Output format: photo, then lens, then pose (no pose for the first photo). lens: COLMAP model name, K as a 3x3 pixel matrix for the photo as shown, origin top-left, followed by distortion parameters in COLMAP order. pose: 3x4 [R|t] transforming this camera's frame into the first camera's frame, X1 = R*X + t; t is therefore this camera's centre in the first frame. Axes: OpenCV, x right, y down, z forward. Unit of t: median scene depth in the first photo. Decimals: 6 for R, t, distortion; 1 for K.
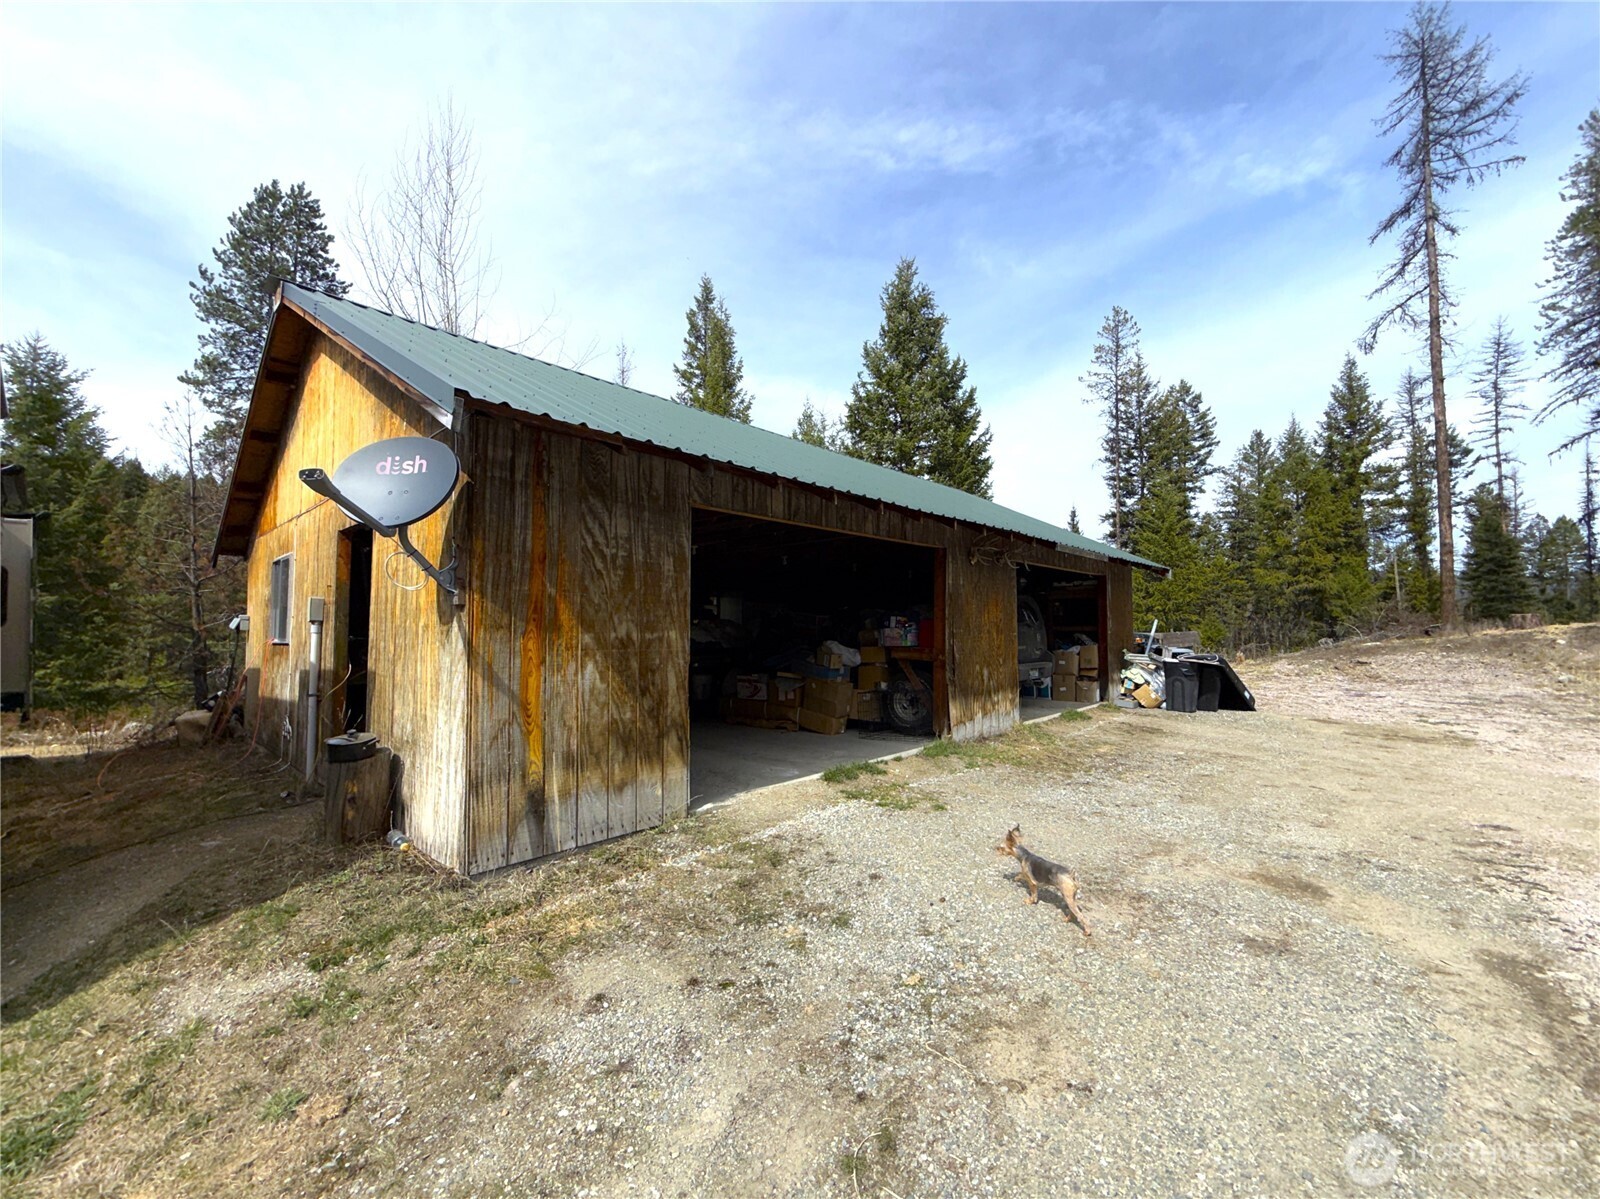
lens RADIAL K [[643.3, 0, 800.4], [0, 643.3, 600.8], [0, 0, 1]] dist [0.001538, 0.000299]
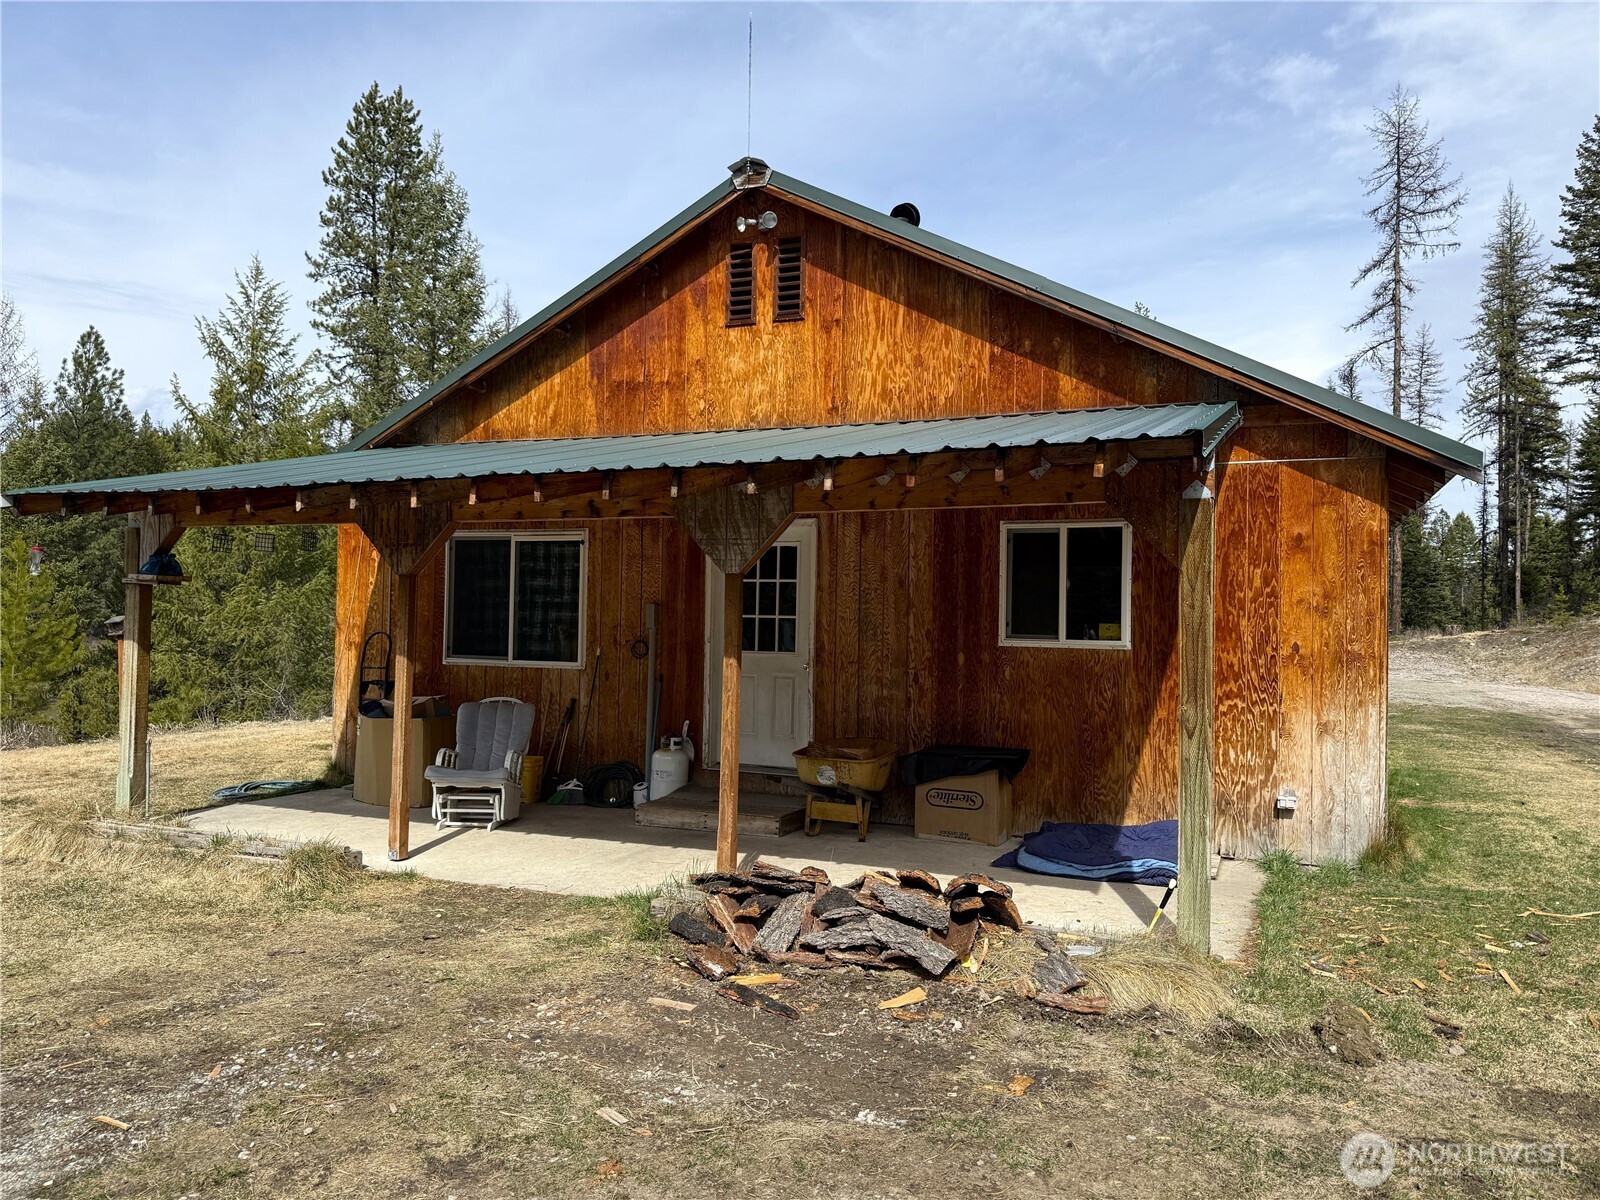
lens RADIAL K [[1107.8, 0, 797.7], [0, 1107.8, 599.5], [0, 0, 1]] dist [0.008745, 0.003422]
pose [[0.941859, 0.019277, 0.335454, -0.697811], [-0.029467, 0.999245, 0.025312, -0.035584], [-0.334713, -0.033725, 0.941716, -0.541928]]
